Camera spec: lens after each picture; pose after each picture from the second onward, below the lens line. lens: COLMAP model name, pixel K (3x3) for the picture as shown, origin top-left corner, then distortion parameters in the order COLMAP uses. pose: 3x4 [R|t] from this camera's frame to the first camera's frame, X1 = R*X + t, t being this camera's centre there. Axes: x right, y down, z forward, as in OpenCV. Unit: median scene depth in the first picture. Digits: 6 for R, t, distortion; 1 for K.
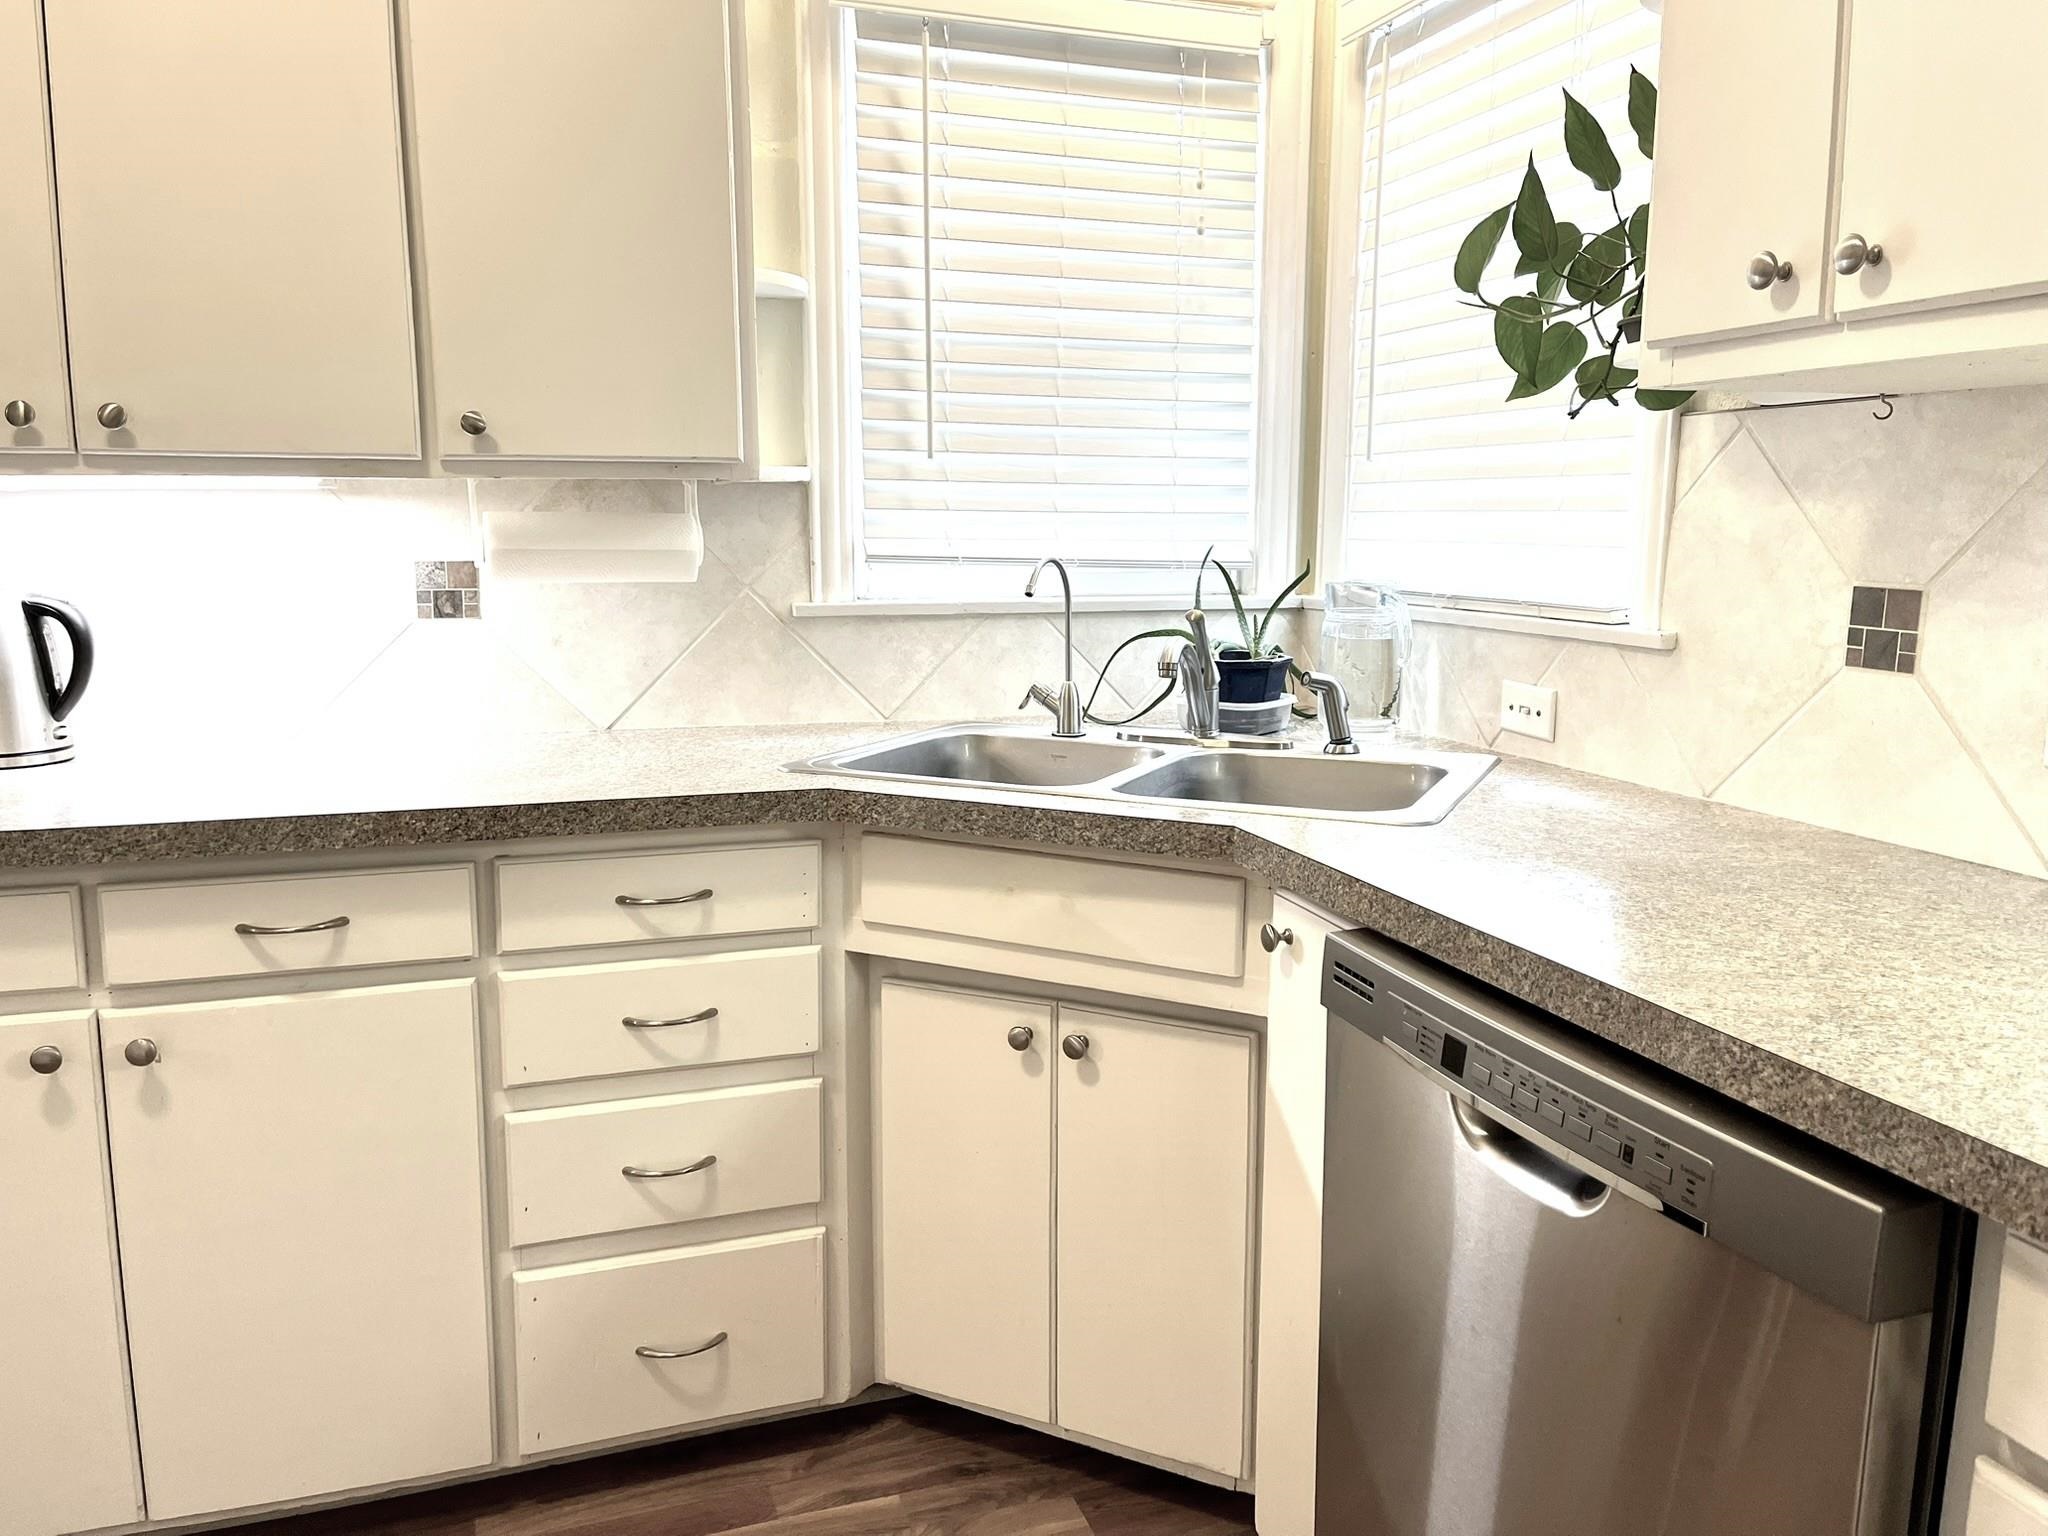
lens RADIAL K [[1555.9, 0, 1036.7], [0, 1555.9, 762.1], [0, 0, 1]] dist [0.069295, -0.088831]
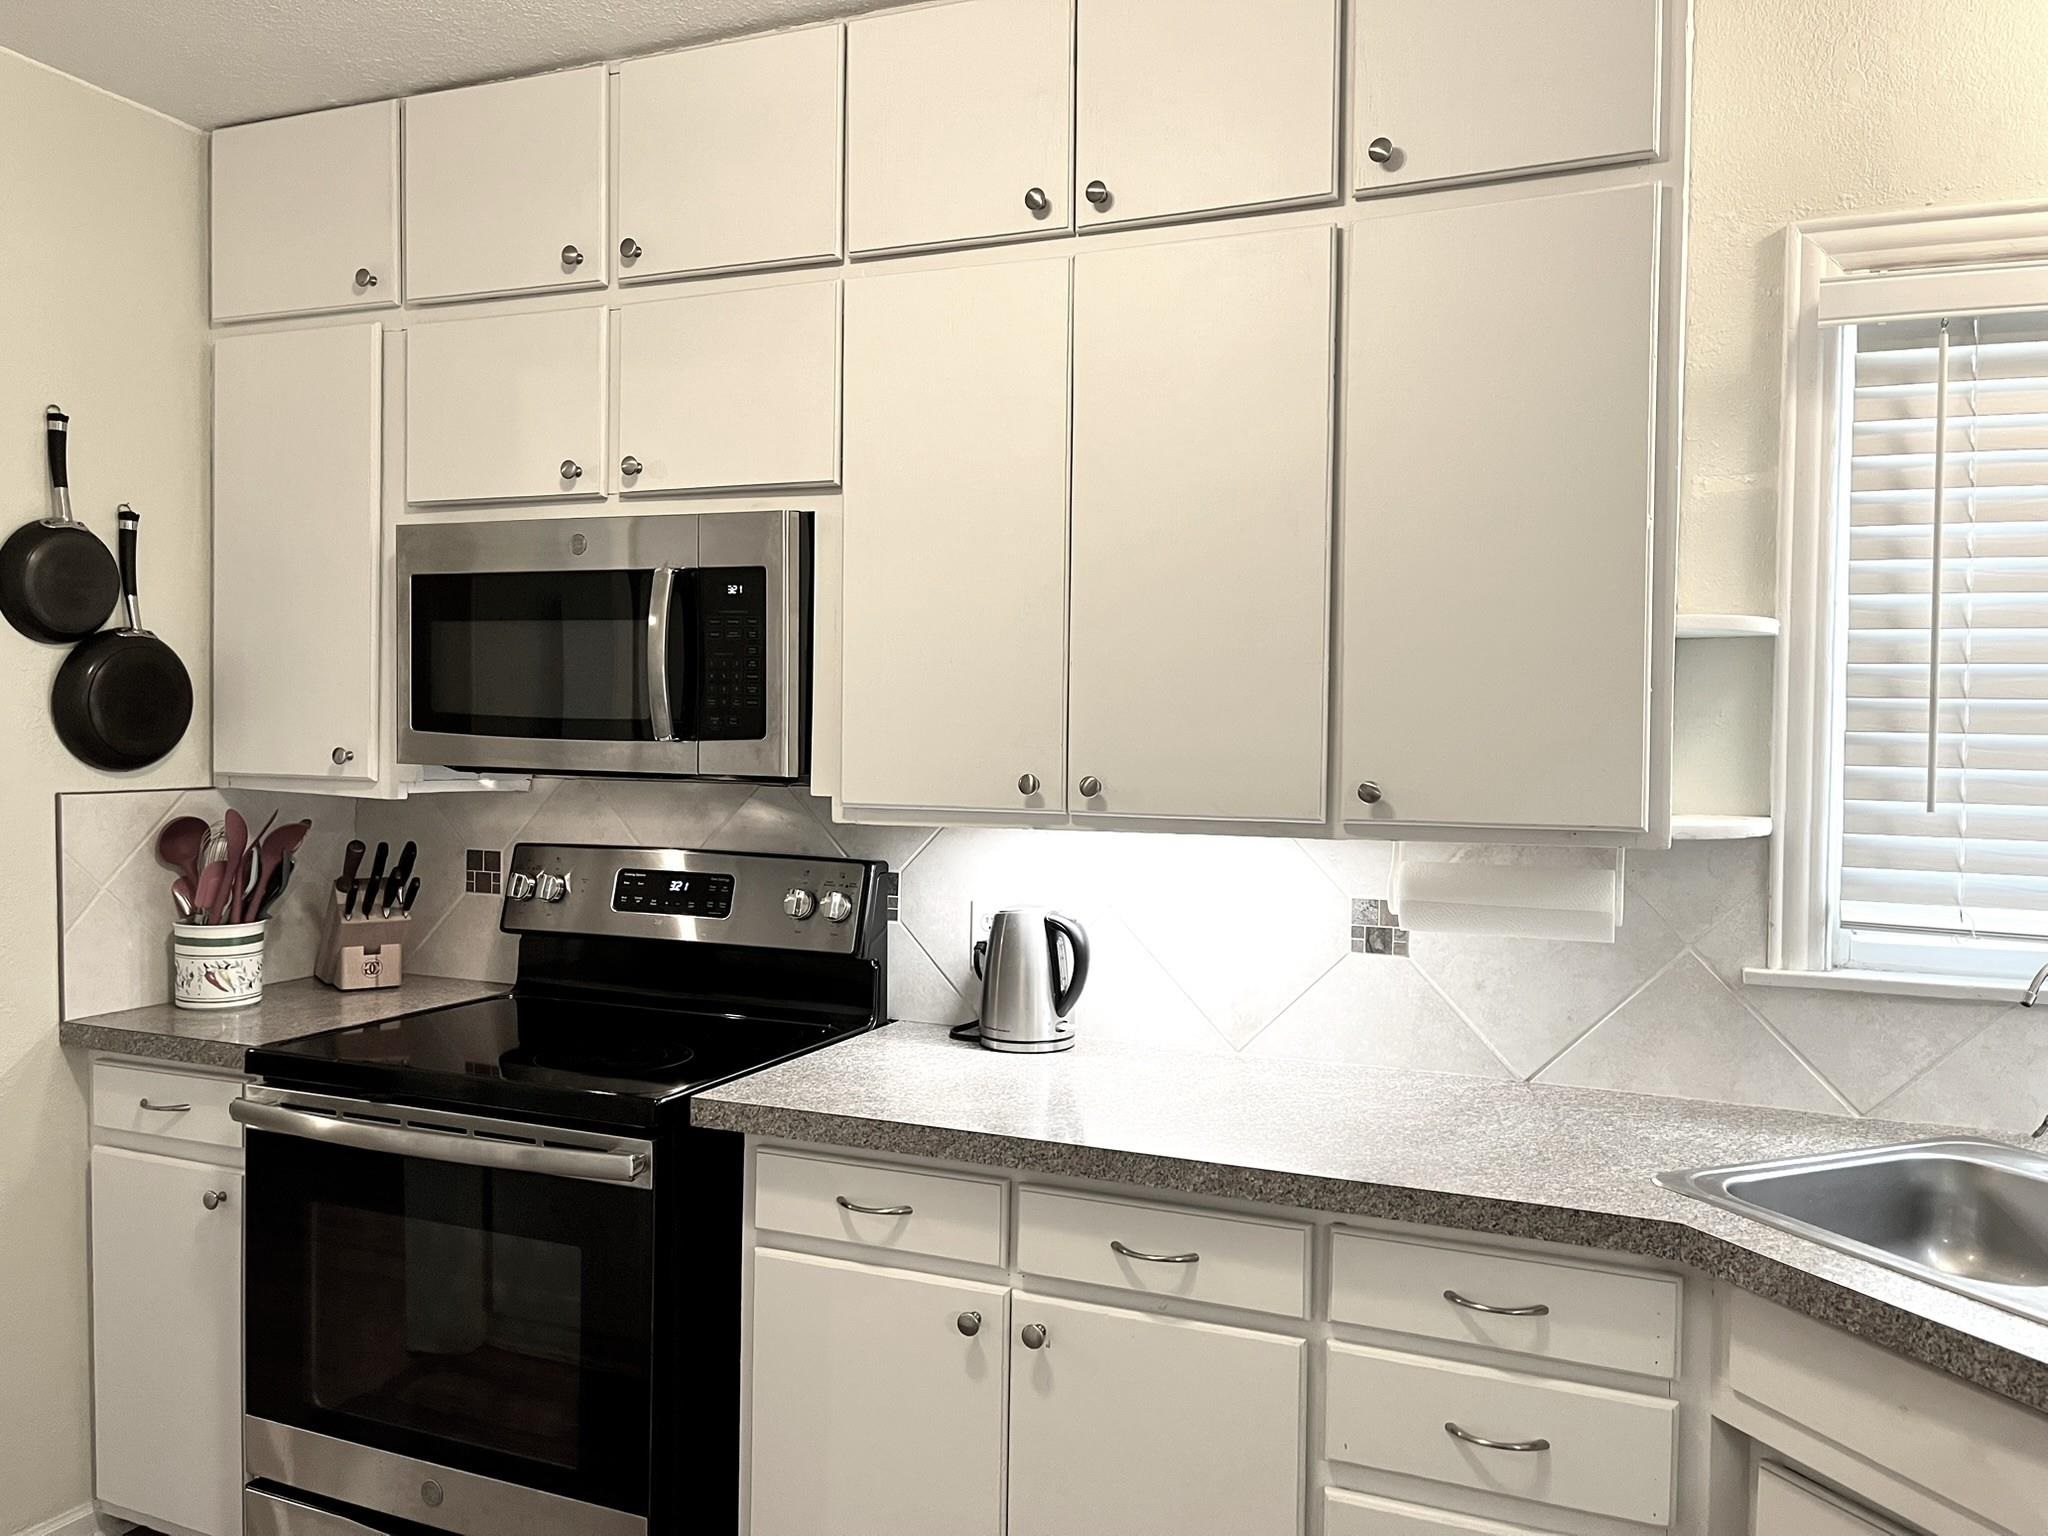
lens RADIAL K [[1555.9, 0, 1031.5], [0, 1555.9, 761.3], [0, 0, 1]] dist [0.069295, -0.088831]
pose [[0.743782, 0.020521, -0.668108, 0.173903], [-0.111344, 0.989367, -0.093566, -0.113232], [0.659084, 0.143982, 0.738158, 0.071419]]
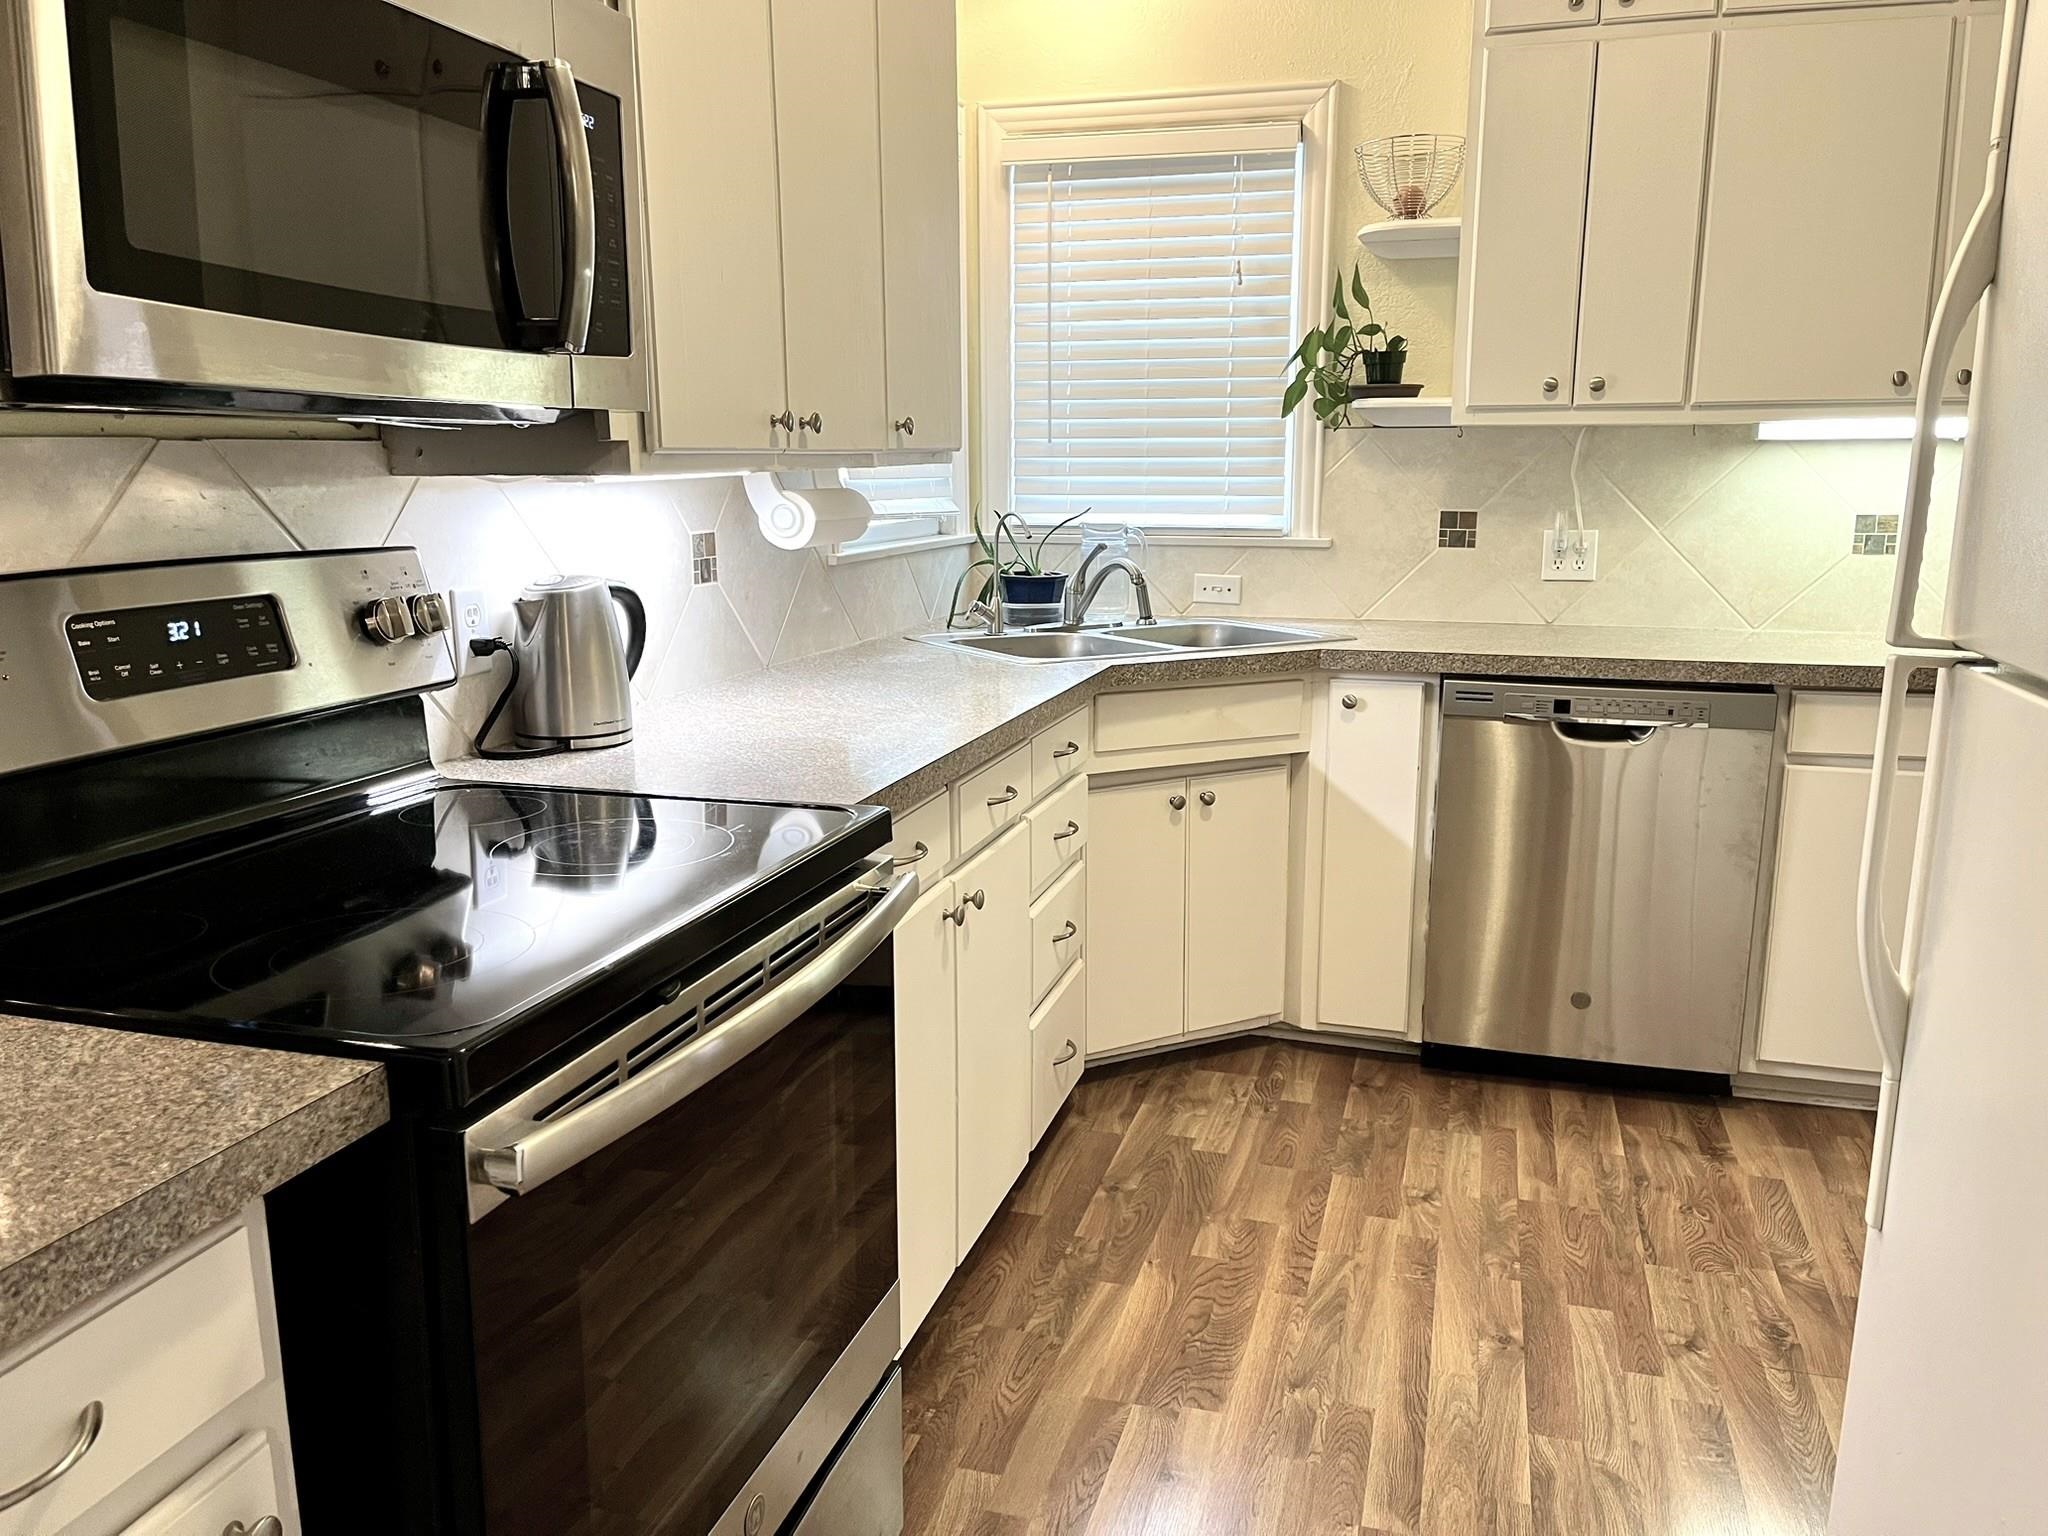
lens RADIAL K [[1555.9, 0, 1036.7], [0, 1555.9, 761.6], [0, 0, 1]] dist [0.069295, -0.088831]
pose [[0.573428, -0.163275, 0.802821, -1.412713], [0.129293, 0.985695, 0.108118, -0.064277], [-0.808990, 0.041801, 0.586335, 0.147667]]
